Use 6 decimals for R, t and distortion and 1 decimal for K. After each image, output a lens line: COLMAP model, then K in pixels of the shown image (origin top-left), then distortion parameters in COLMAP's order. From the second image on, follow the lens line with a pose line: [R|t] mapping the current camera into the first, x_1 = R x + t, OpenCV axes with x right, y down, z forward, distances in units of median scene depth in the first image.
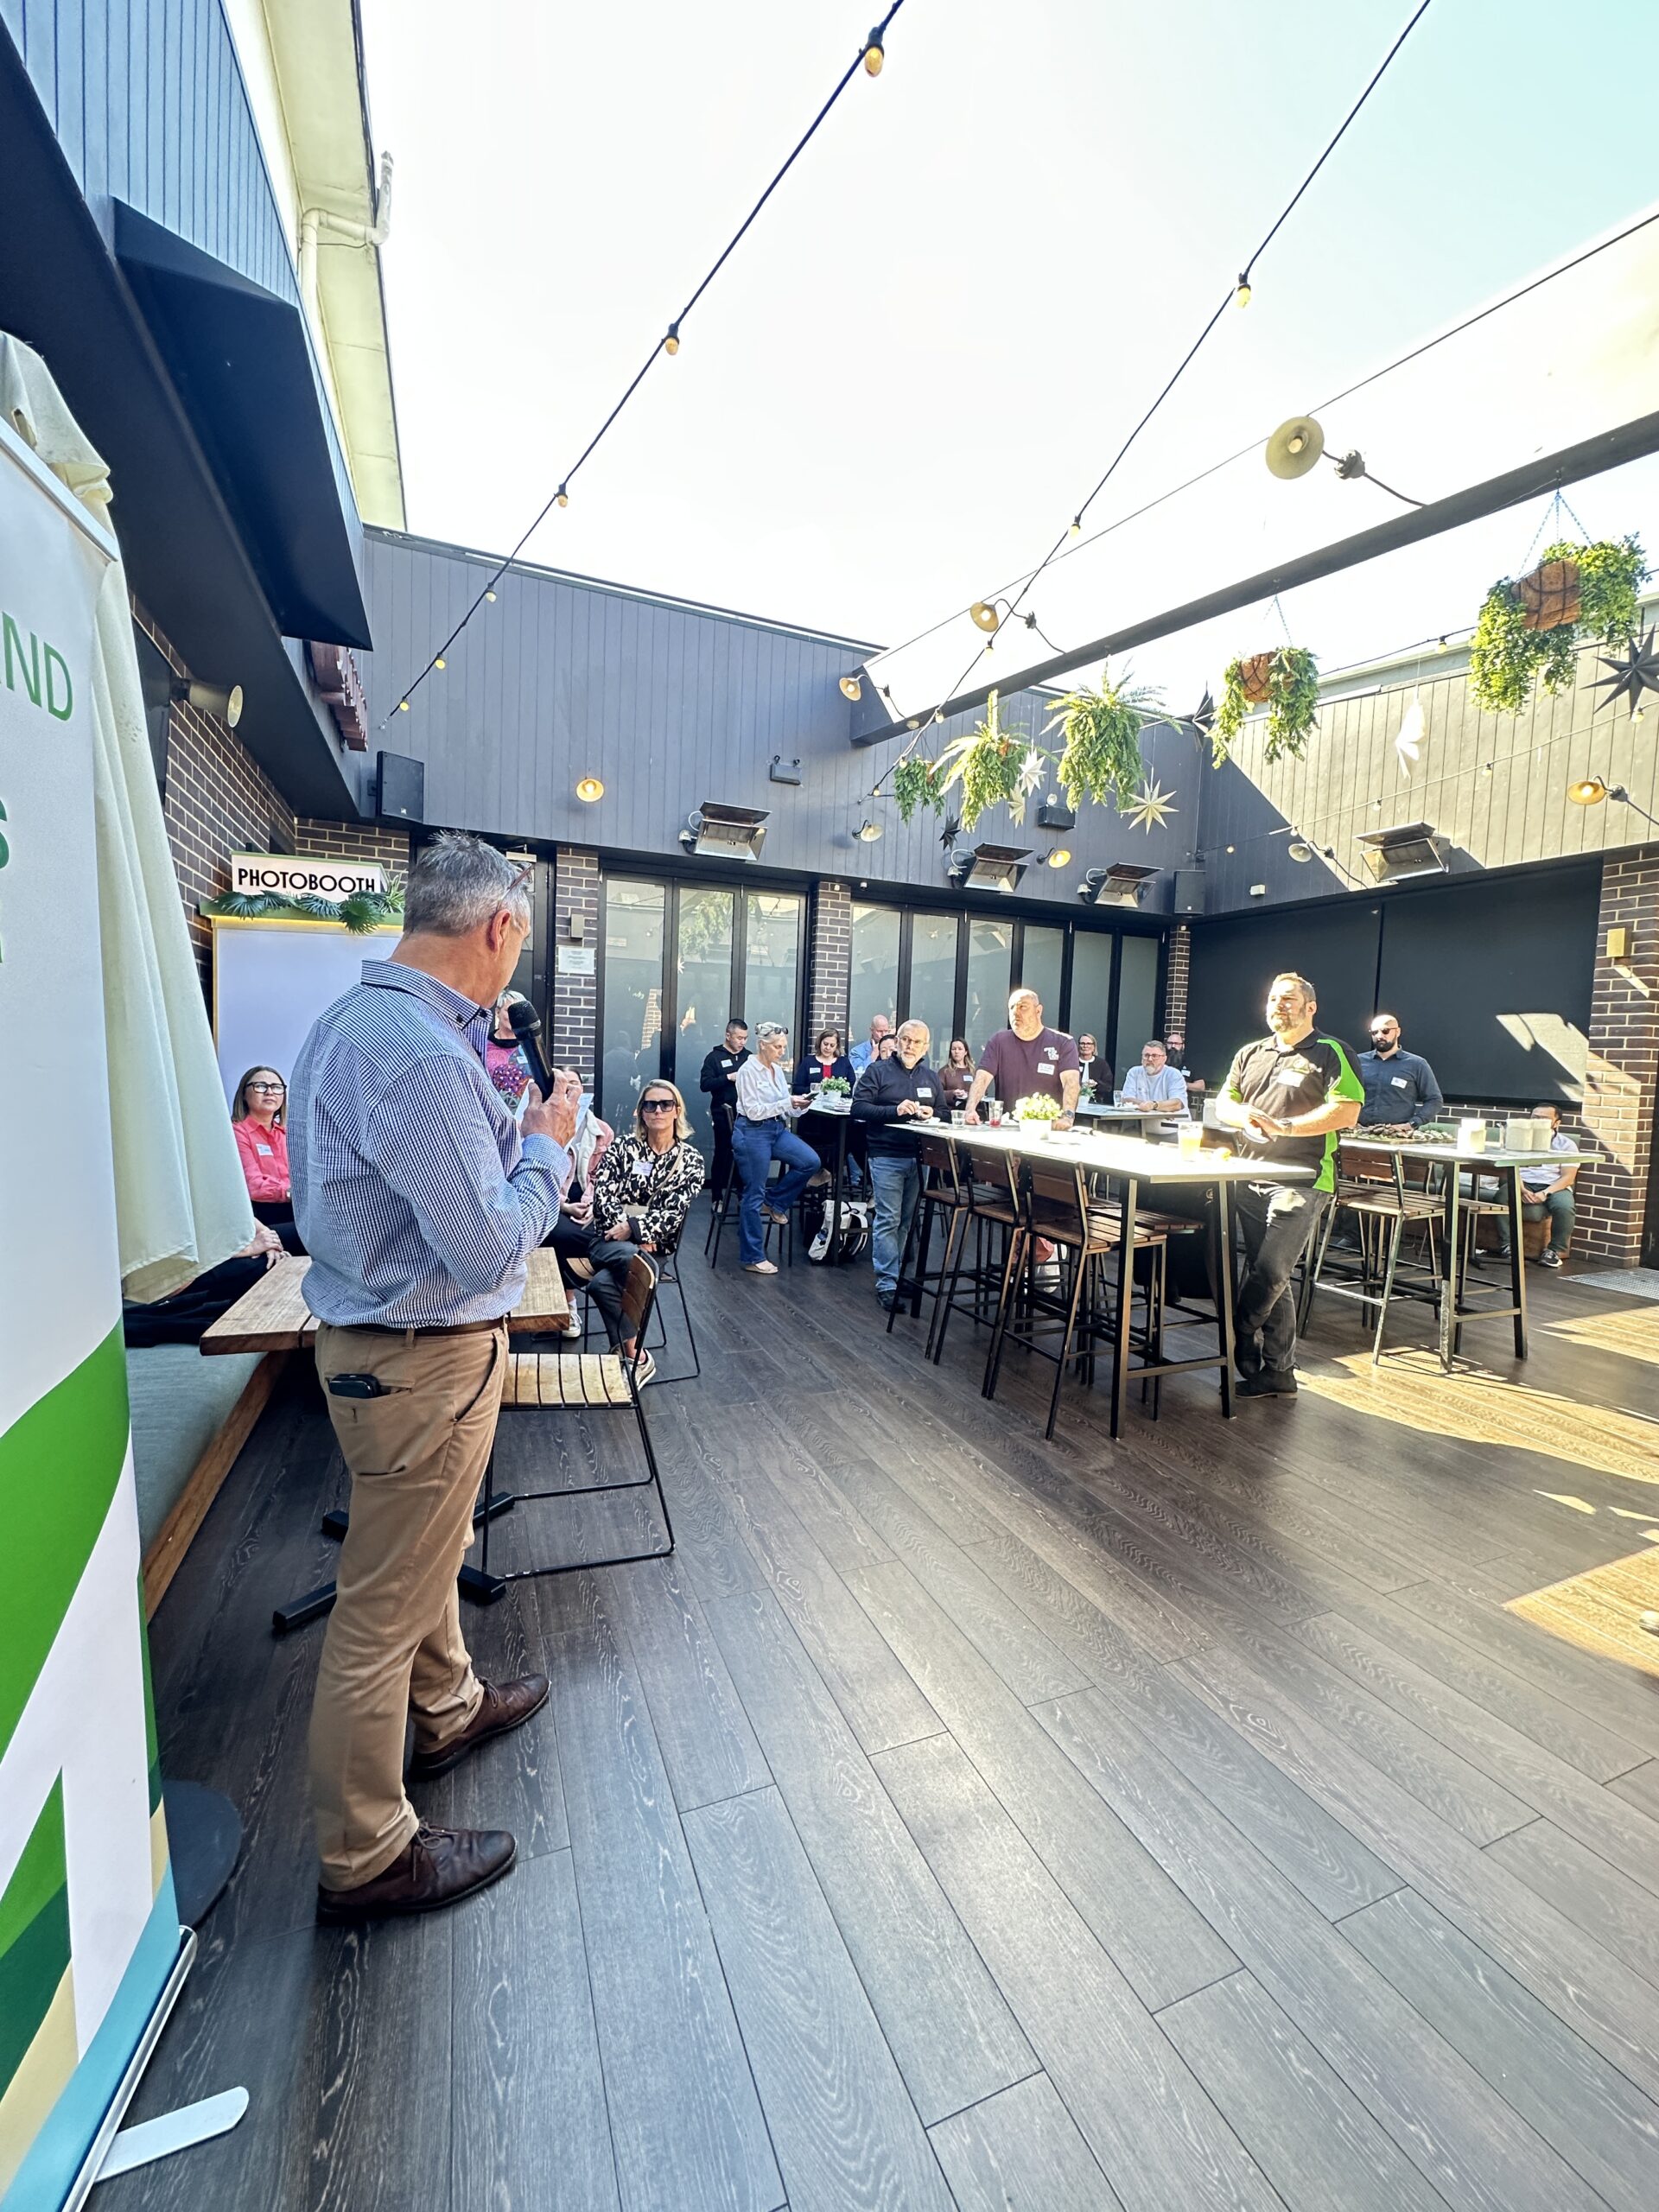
lens RADIAL K [[881.6, 0, 826.8], [0, 881.6, 1105.6], [0, 0, 1]] dist [-0.000679, 0.000062]
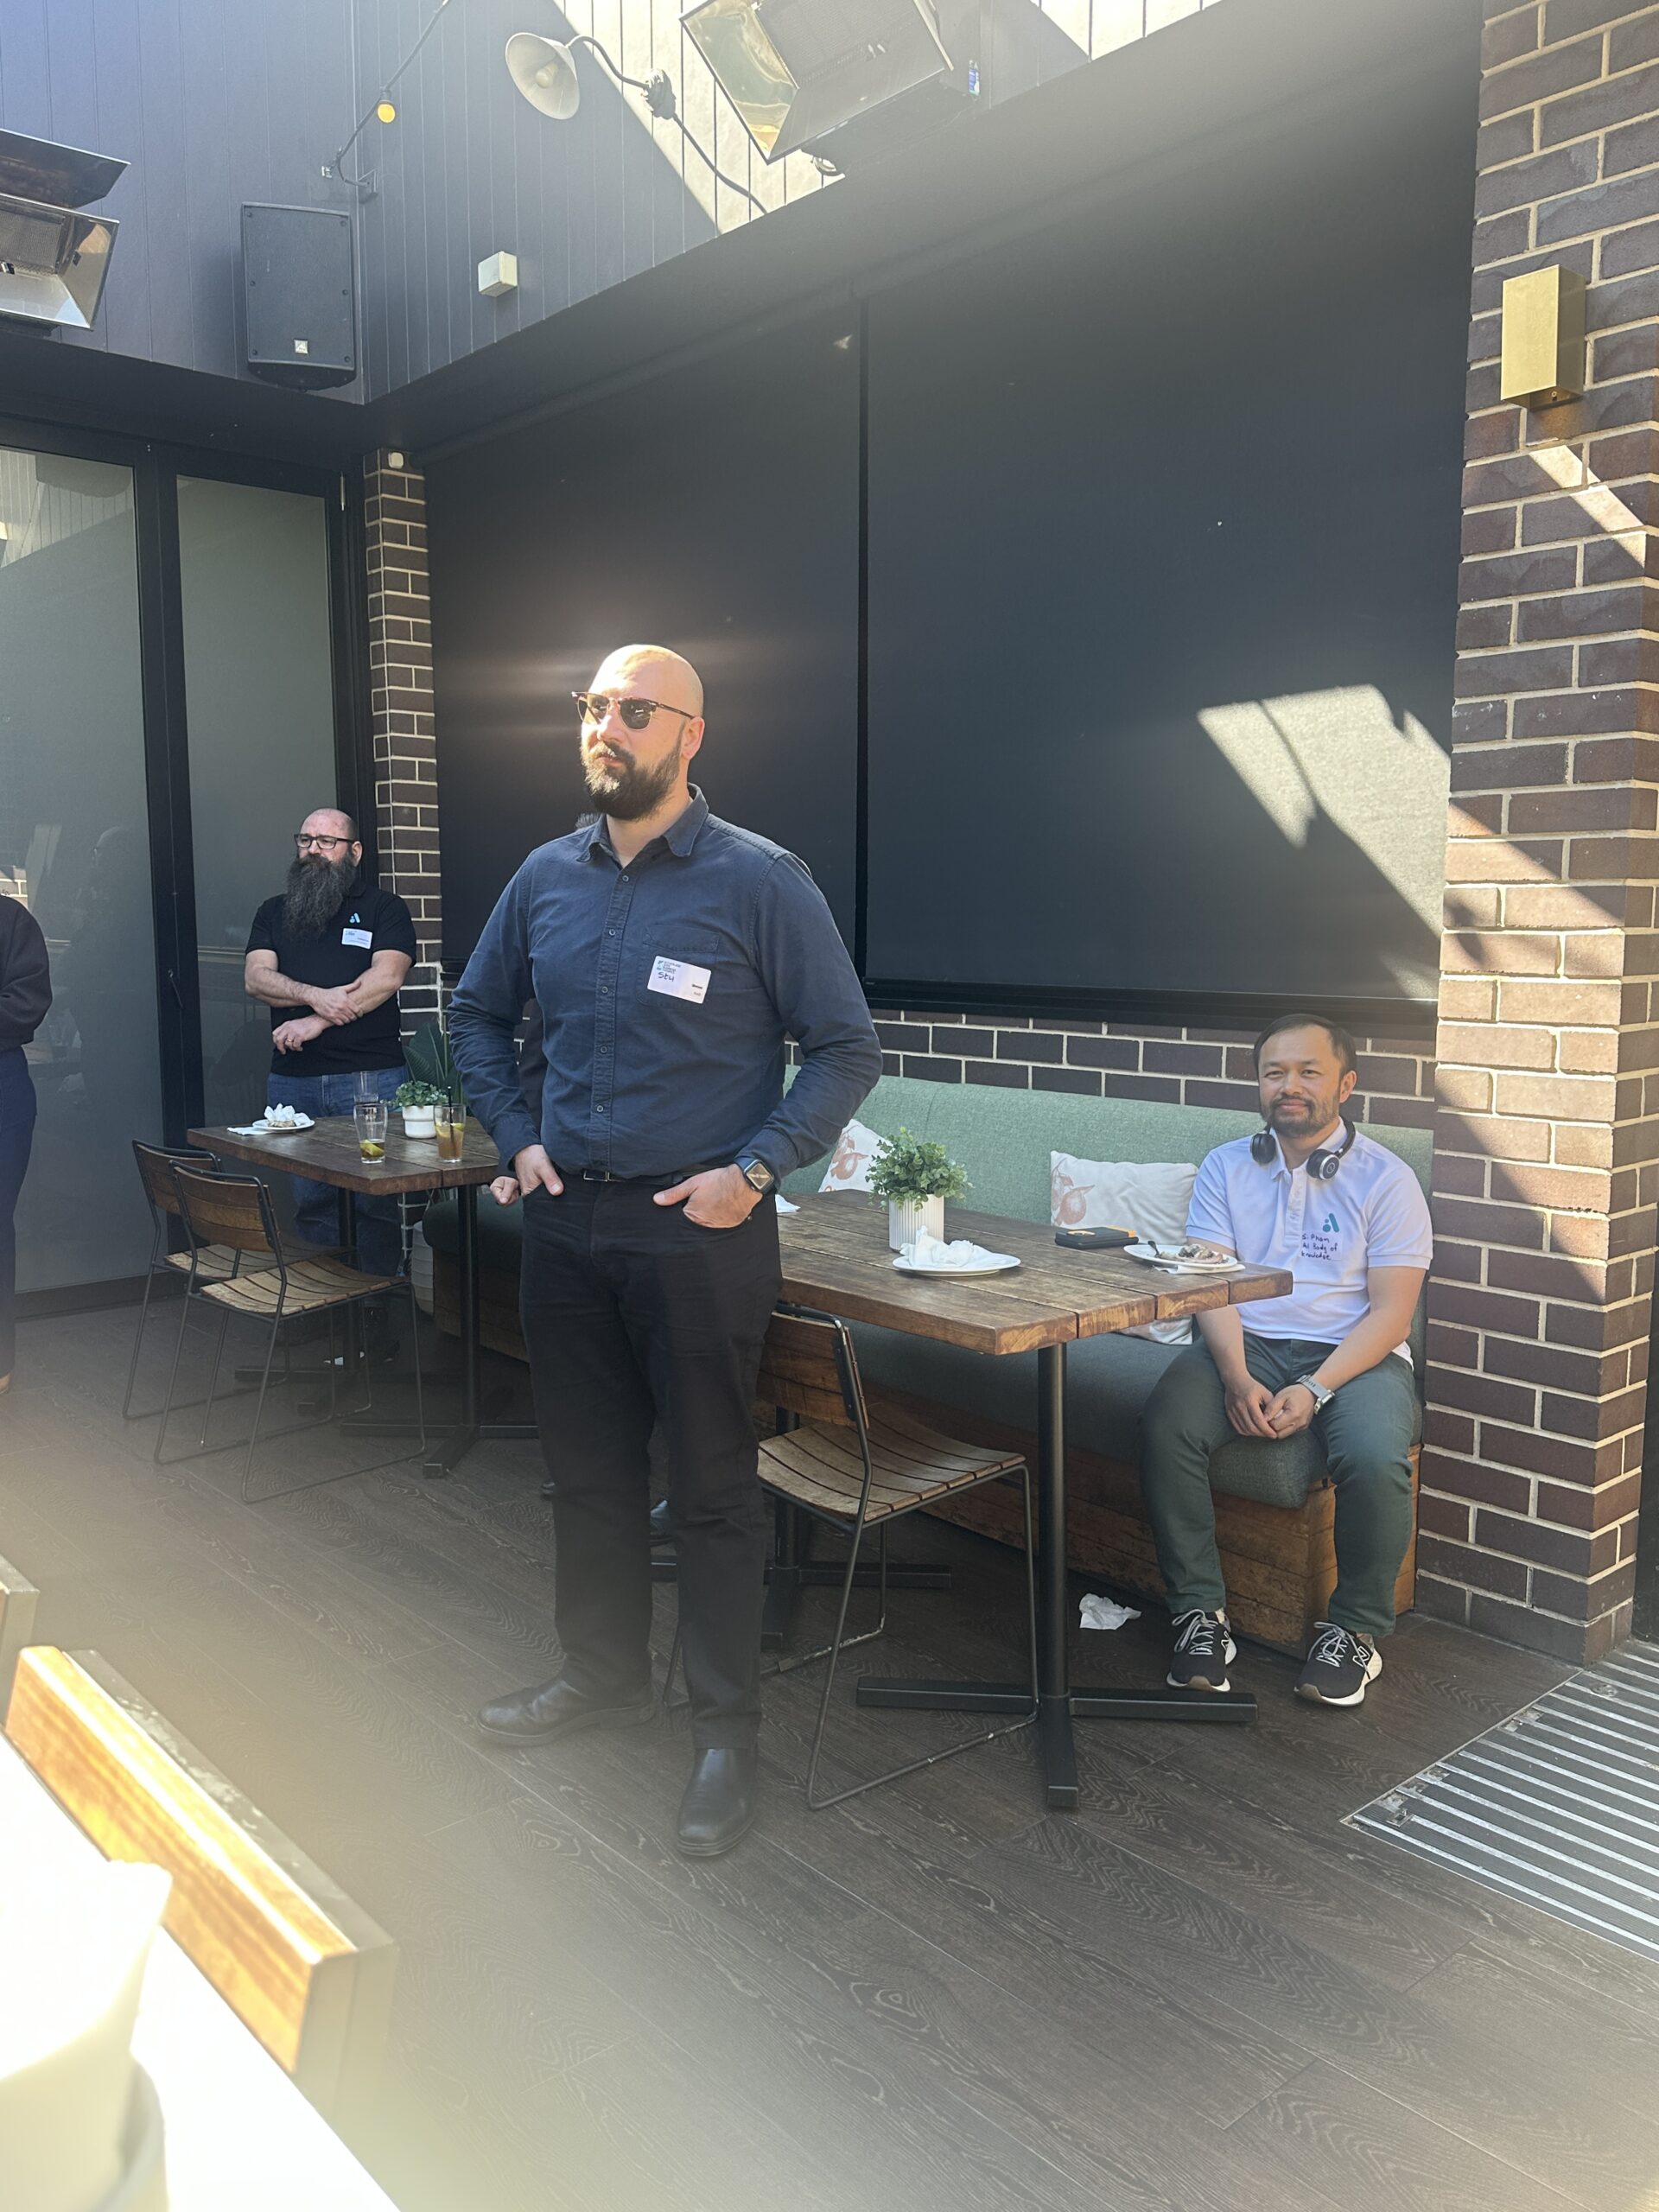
lens RADIAL K [[1713.0, 0, 817.9], [0, 1713.0, 1115.0], [0, 0, 1]] dist [0.061777, -0.088788]
pose [[0.948461, -0.073190, 0.308325, 0.836104], [0.052186, 0.995753, 0.075840, -0.032352], [-0.312567, -0.055841, 0.948253, 0.914459]]
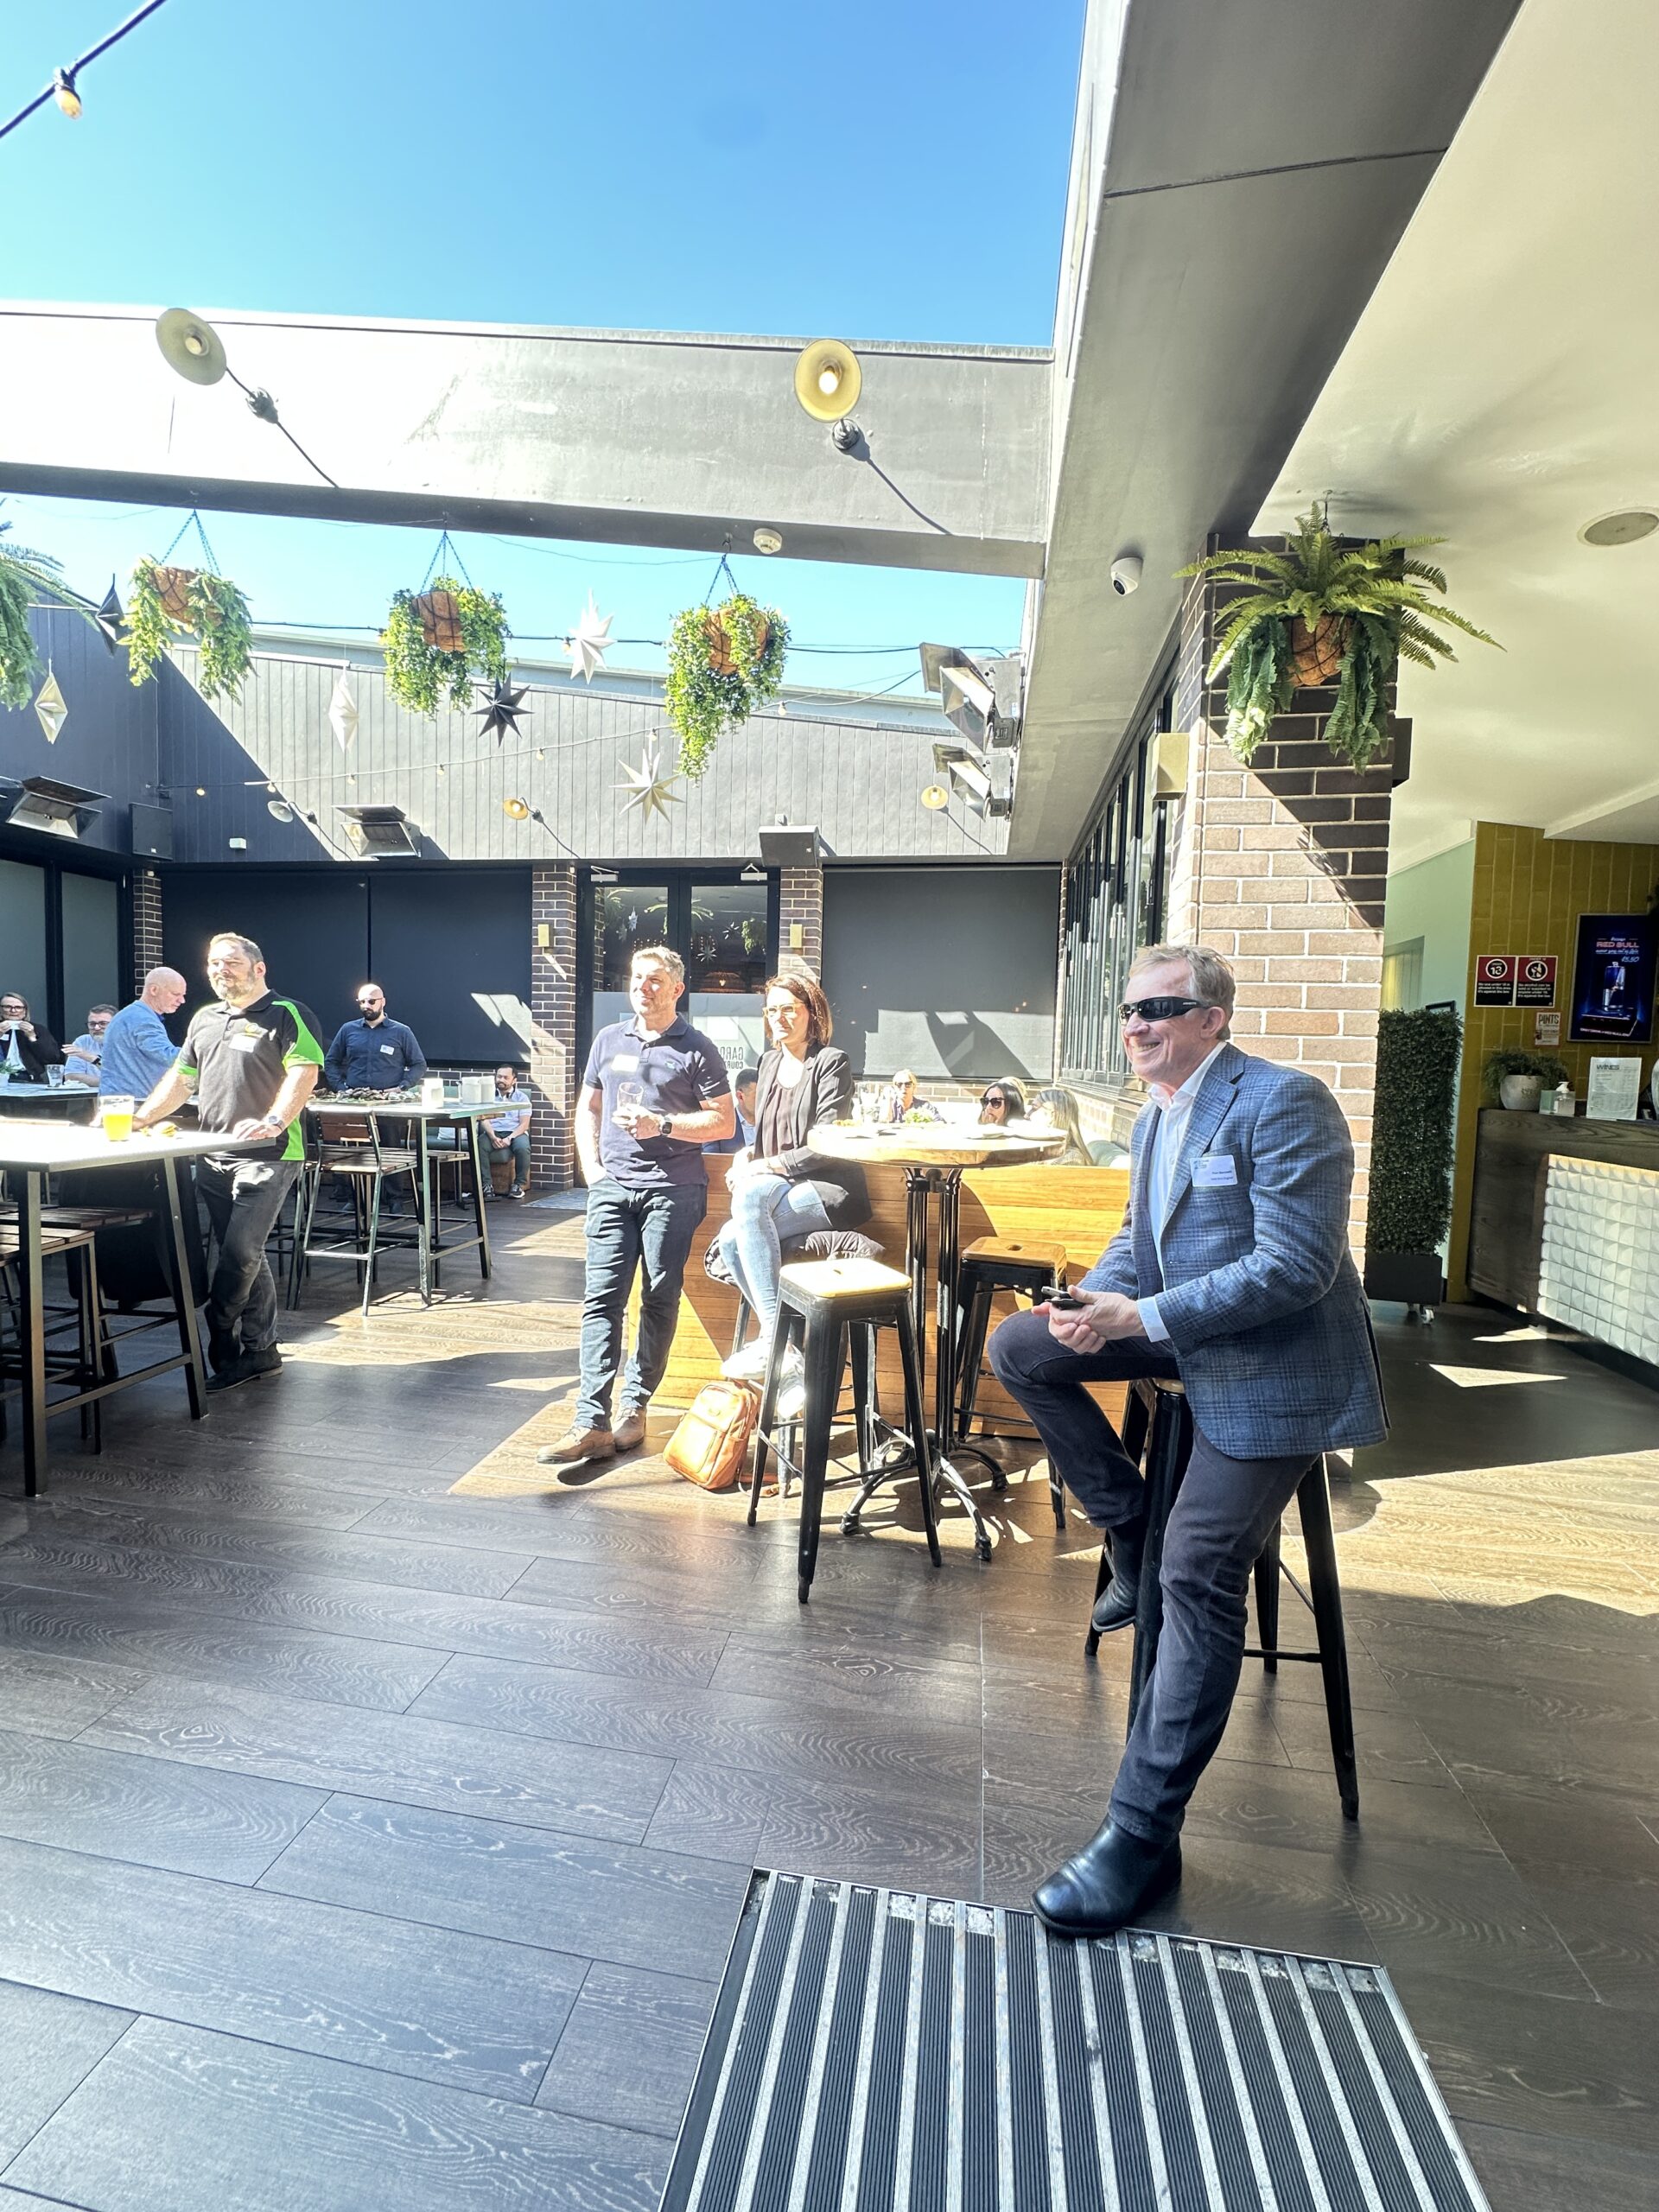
lens RADIAL K [[881.6, 0, 826.8], [0, 881.6, 1105.6], [0, 0, 1]] dist [-0.000679, 0.000062]
pose [[0.535816, -0.069244, 0.841491, 0.050474], [0.041967, 0.997584, 0.055367, 0.008257], [-0.843291, 0.005648, 0.537427, -0.028565]]
